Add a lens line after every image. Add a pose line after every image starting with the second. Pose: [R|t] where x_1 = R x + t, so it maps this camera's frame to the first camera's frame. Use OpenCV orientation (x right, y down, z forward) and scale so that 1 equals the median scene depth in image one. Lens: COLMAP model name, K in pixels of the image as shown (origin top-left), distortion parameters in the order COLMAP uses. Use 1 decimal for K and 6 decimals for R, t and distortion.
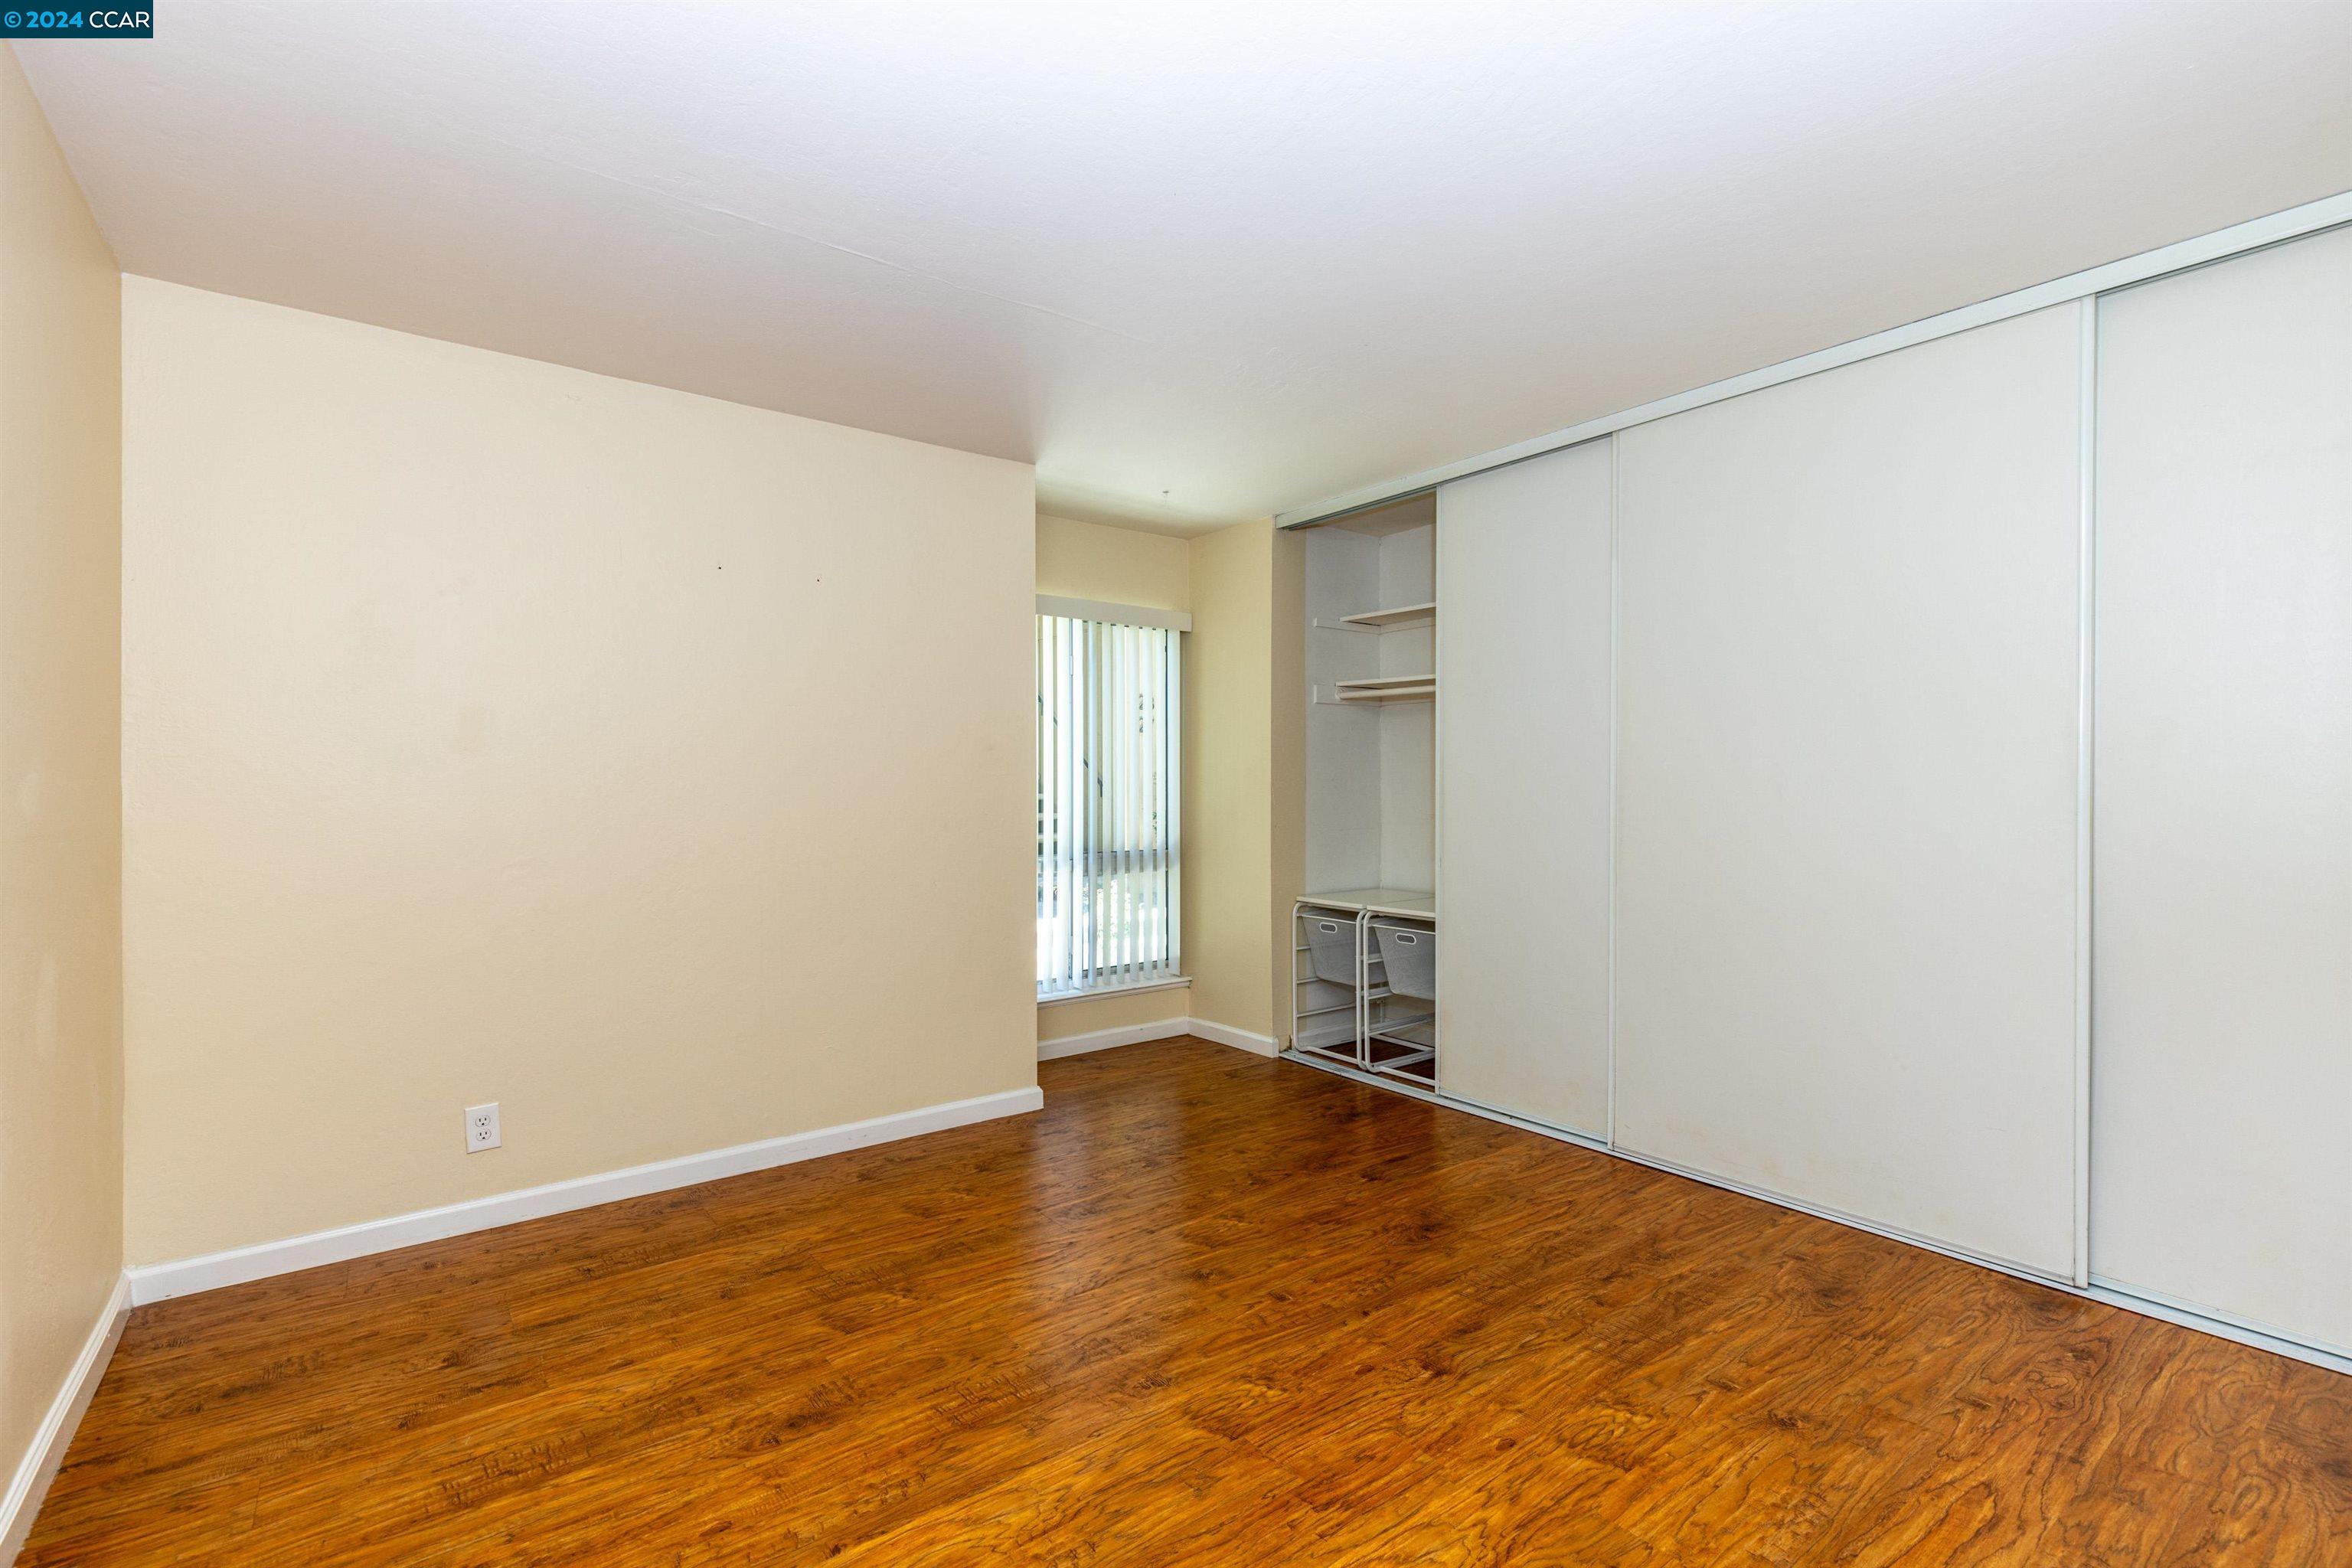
lens RADIAL K [[1050.5, 0, 1194.6], [0, 1050.5, 786.9], [0, 0, 1]] dist [0.008043, -0.002523]
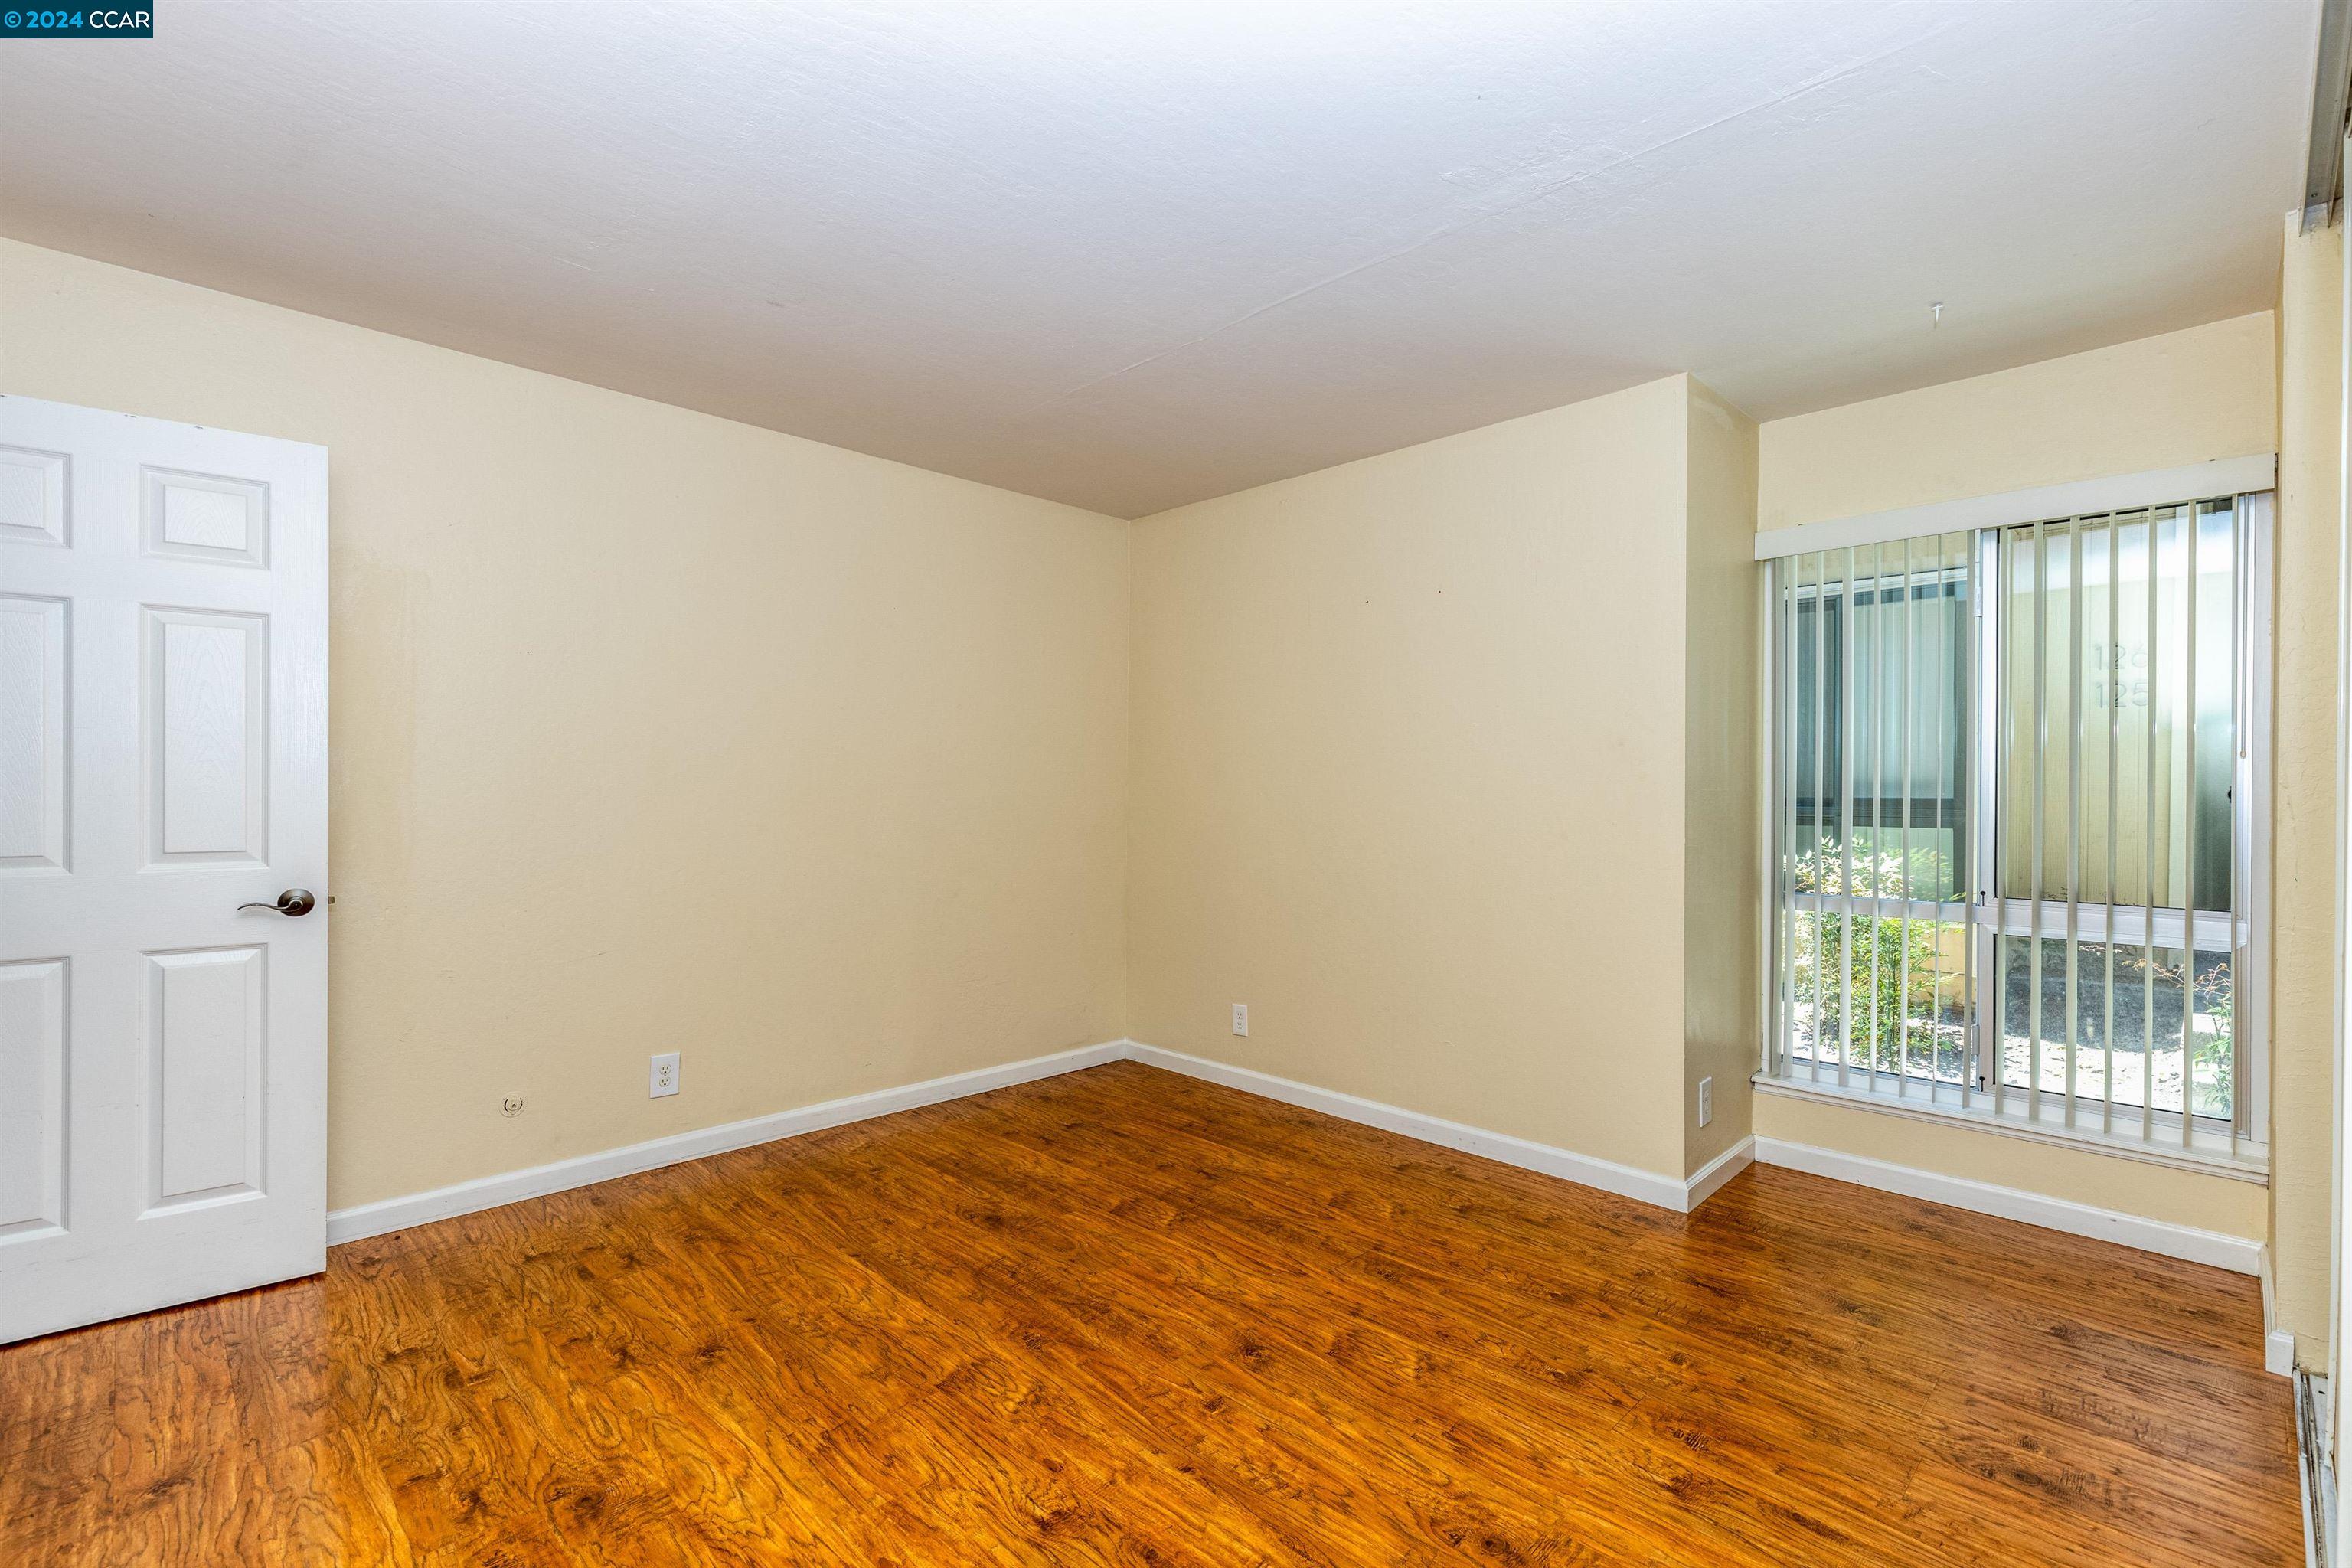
lens RADIAL K [[1050.5, 0, 1194.6], [0, 1050.5, 786.9], [0, 0, 1]] dist [0.008043, -0.002523]
pose [[0.138920, 0.003394, -0.990298, 0.903108], [-0.005420, 0.999982, 0.002667, -0.004617], [0.990289, 0.004997, 0.138936, 0.869499]]
